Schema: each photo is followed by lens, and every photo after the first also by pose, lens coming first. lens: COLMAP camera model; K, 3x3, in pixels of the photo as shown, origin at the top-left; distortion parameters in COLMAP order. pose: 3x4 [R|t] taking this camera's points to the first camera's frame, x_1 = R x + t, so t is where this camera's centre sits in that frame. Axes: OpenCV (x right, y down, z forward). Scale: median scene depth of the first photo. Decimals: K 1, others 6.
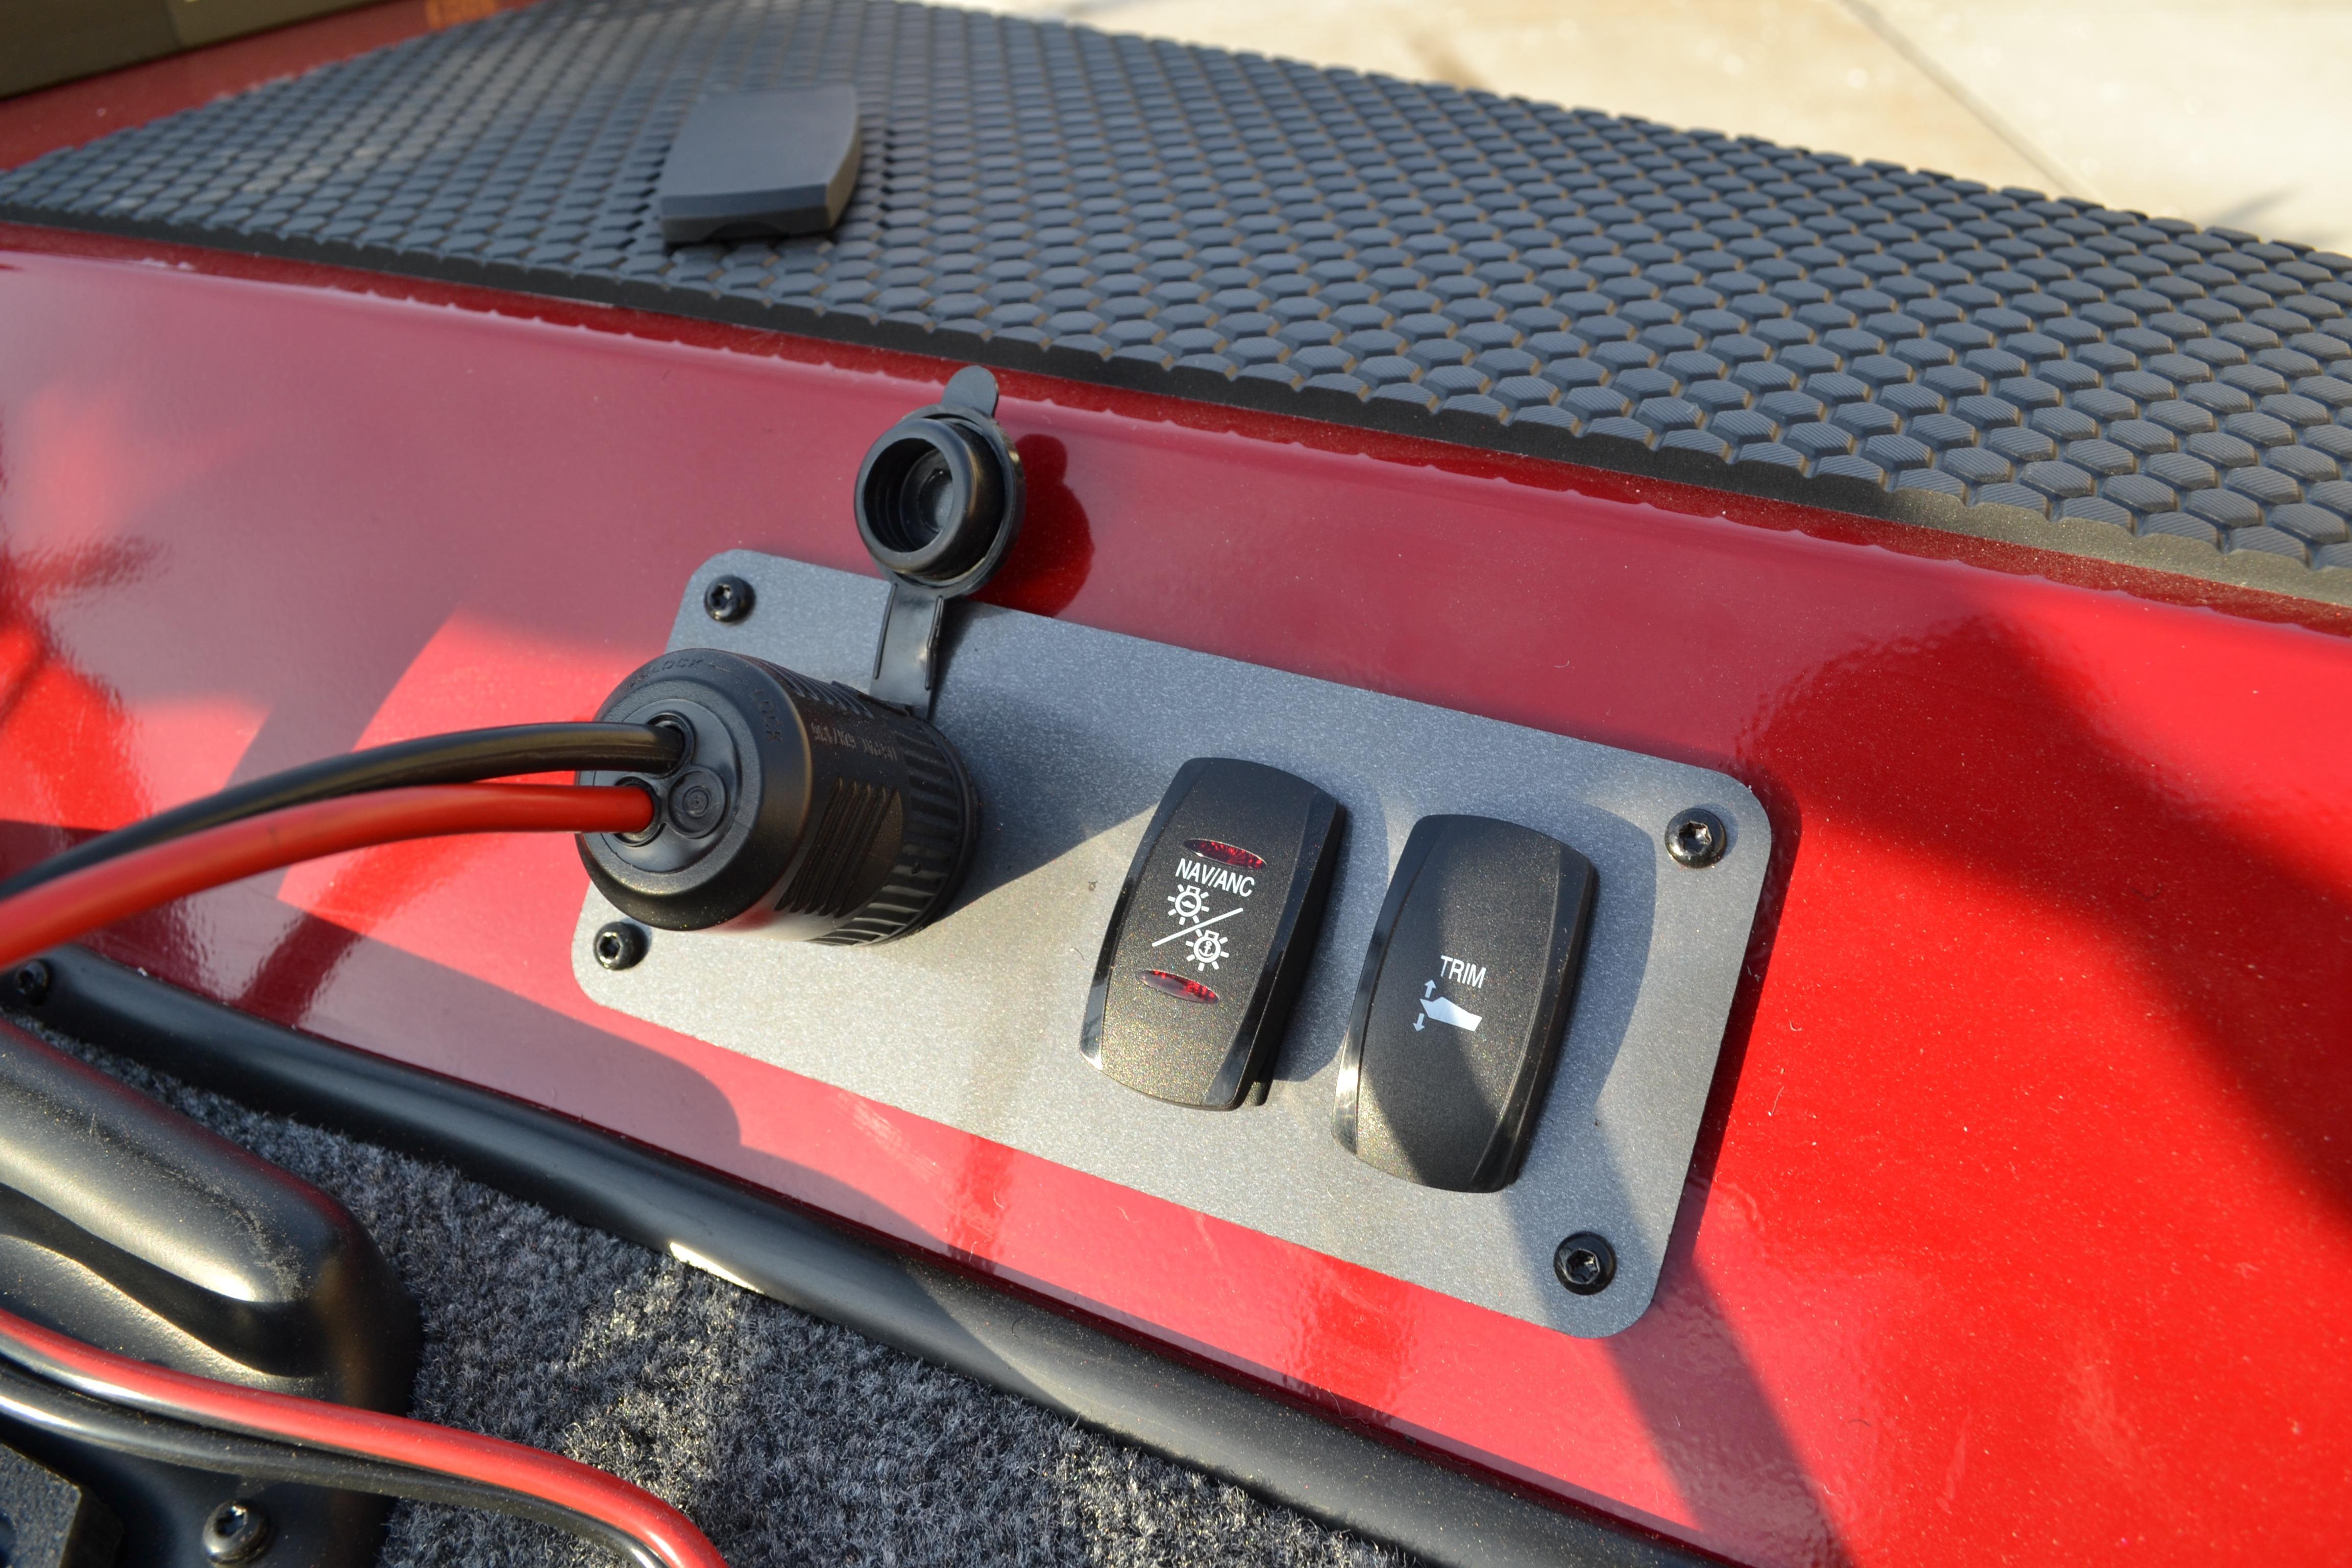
lens RADIAL K [[1854.8, 0, 1176.0], [0, 1854.8, 784.0], [0, 0, 1]] dist [-0.088360, 0.011004]
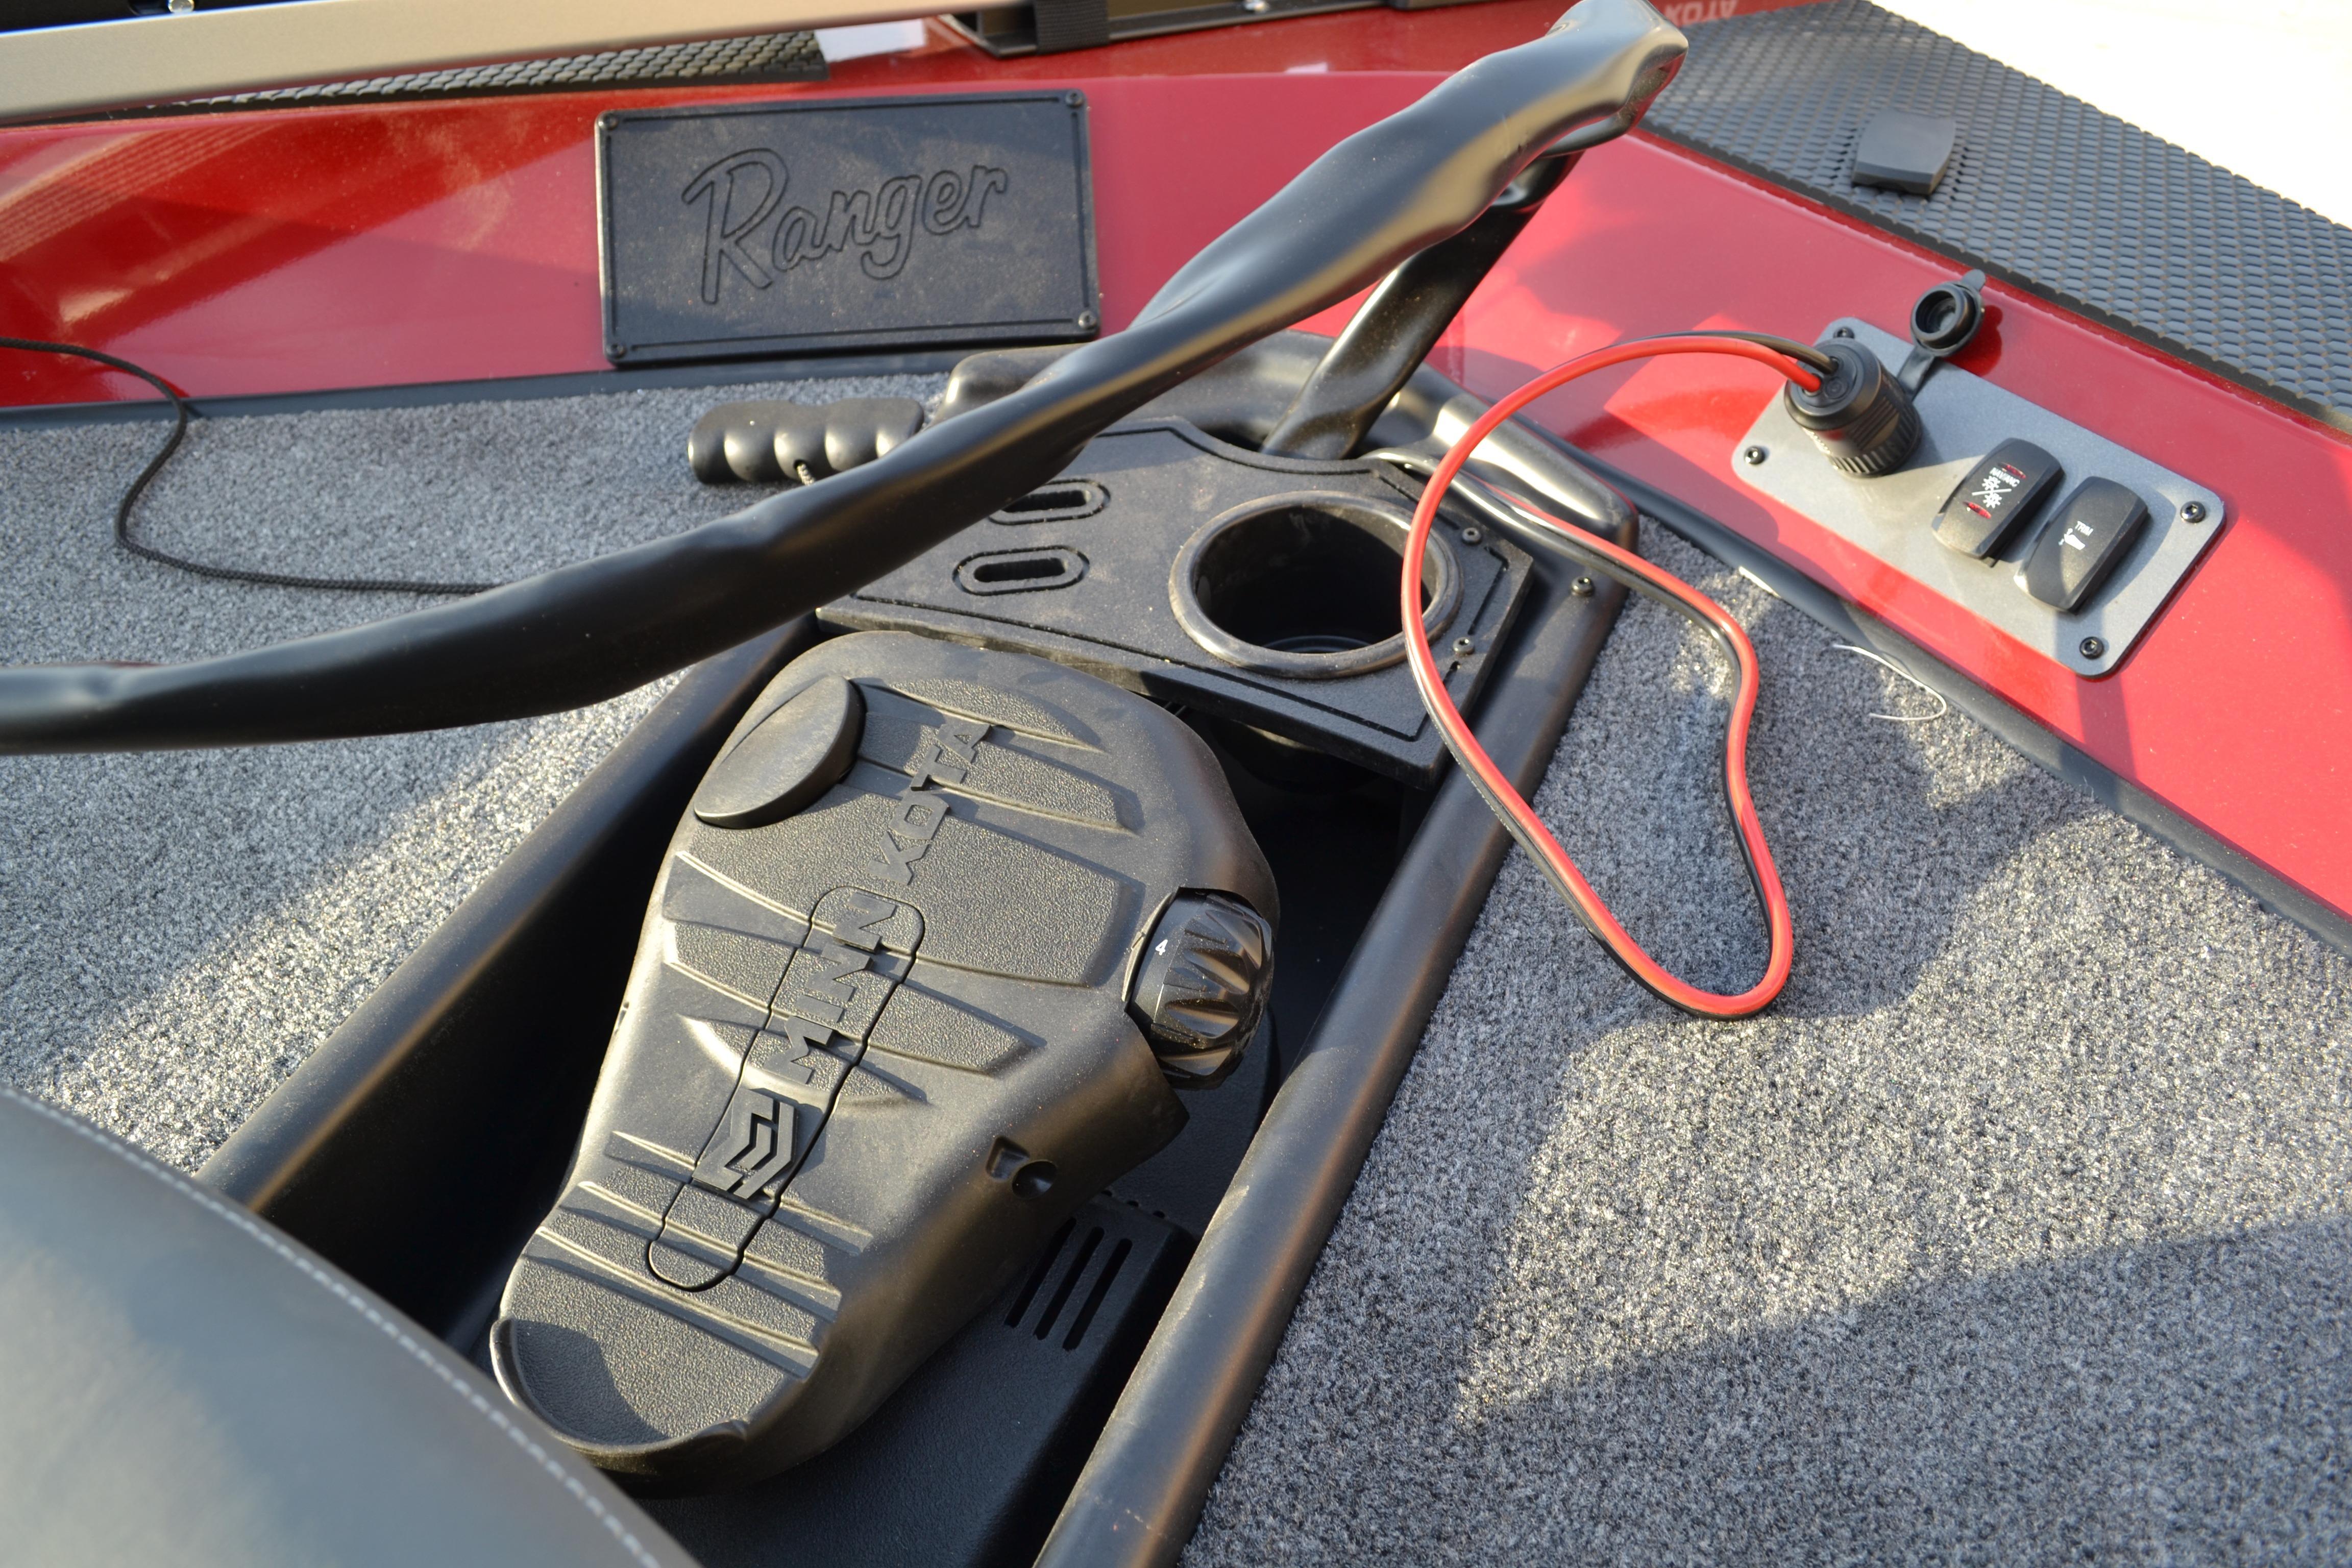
lens RADIAL K [[1854.8, 0, 1176.0], [0, 1854.8, 784.0], [0, 0, 1]] dist [-0.088360, 0.011004]
pose [[0.860619, 0.345500, -0.374119, 0.111979], [-0.318343, 0.938412, 0.134316, 0.439771], [0.397484, 0.003503, 0.917602, -1.664969]]
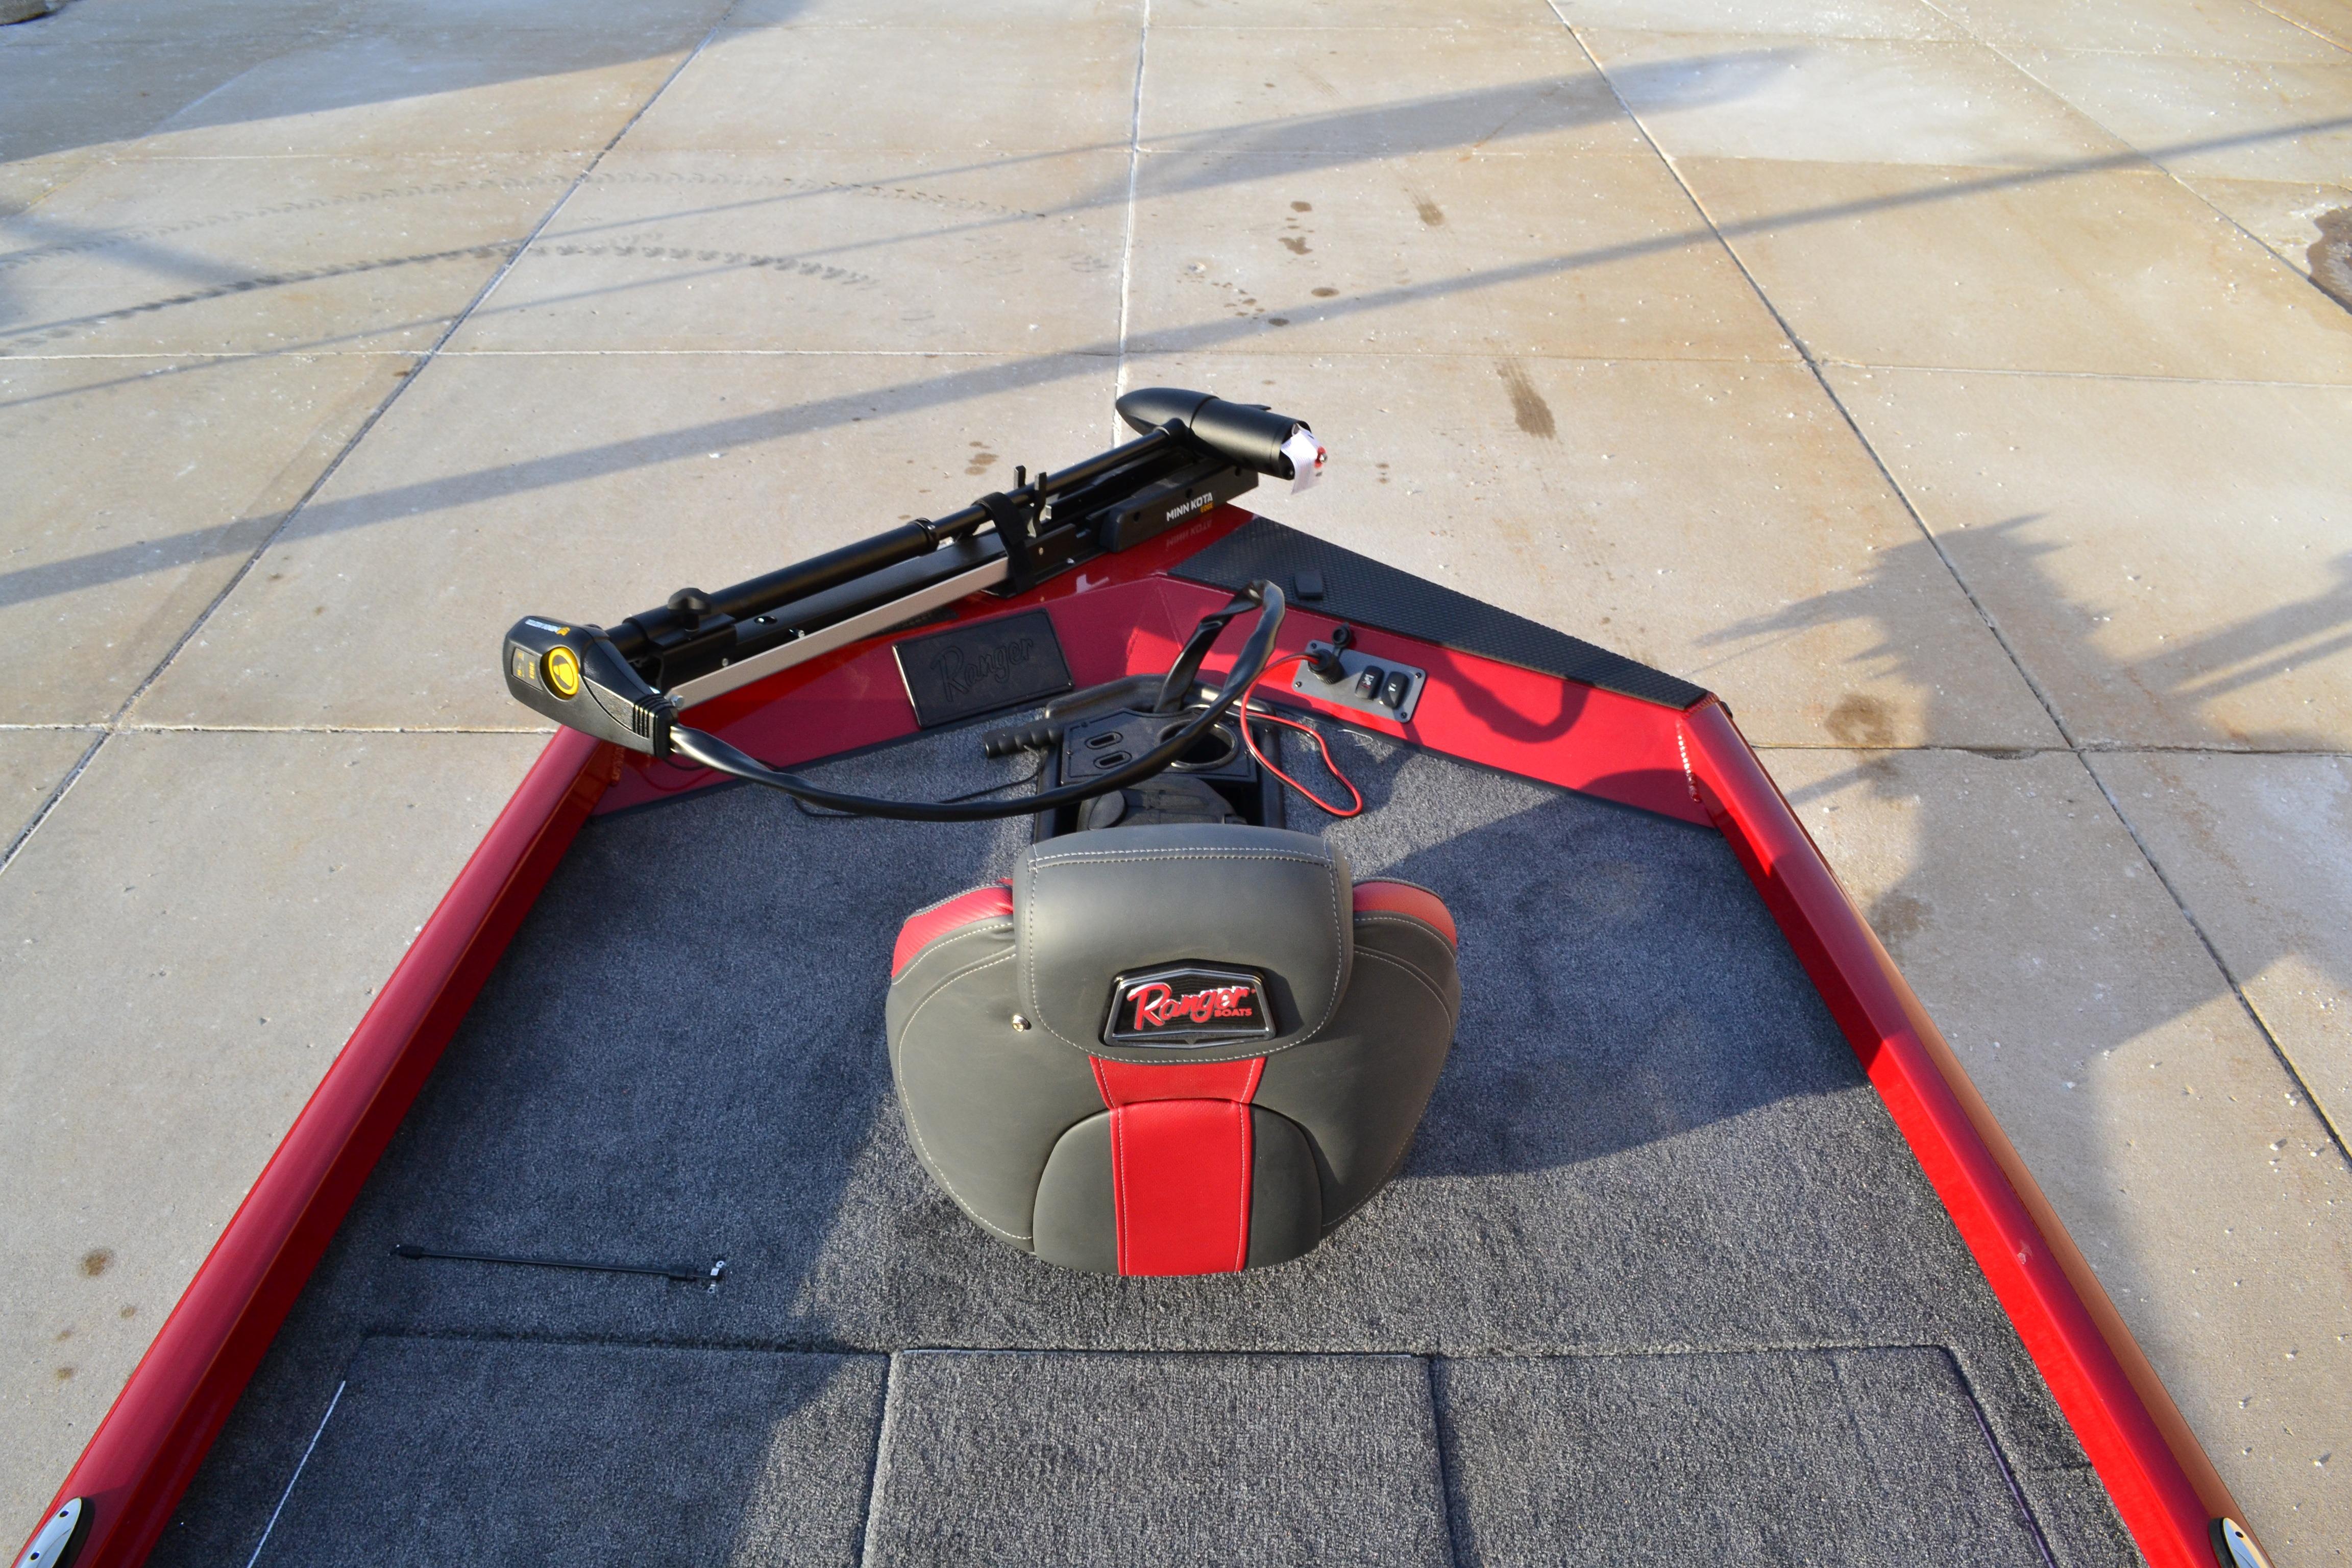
lens RADIAL K [[1854.8, 0, 1176.0], [0, 1854.8, 784.0], [0, 0, 1]] dist [-0.088360, 0.011004]
pose [[0.994842, 0.086986, -0.052175, -0.392583], [-0.091047, 0.992522, -0.081310, 1.350062], [0.044712, 0.085642, 0.995322, -7.845871]]
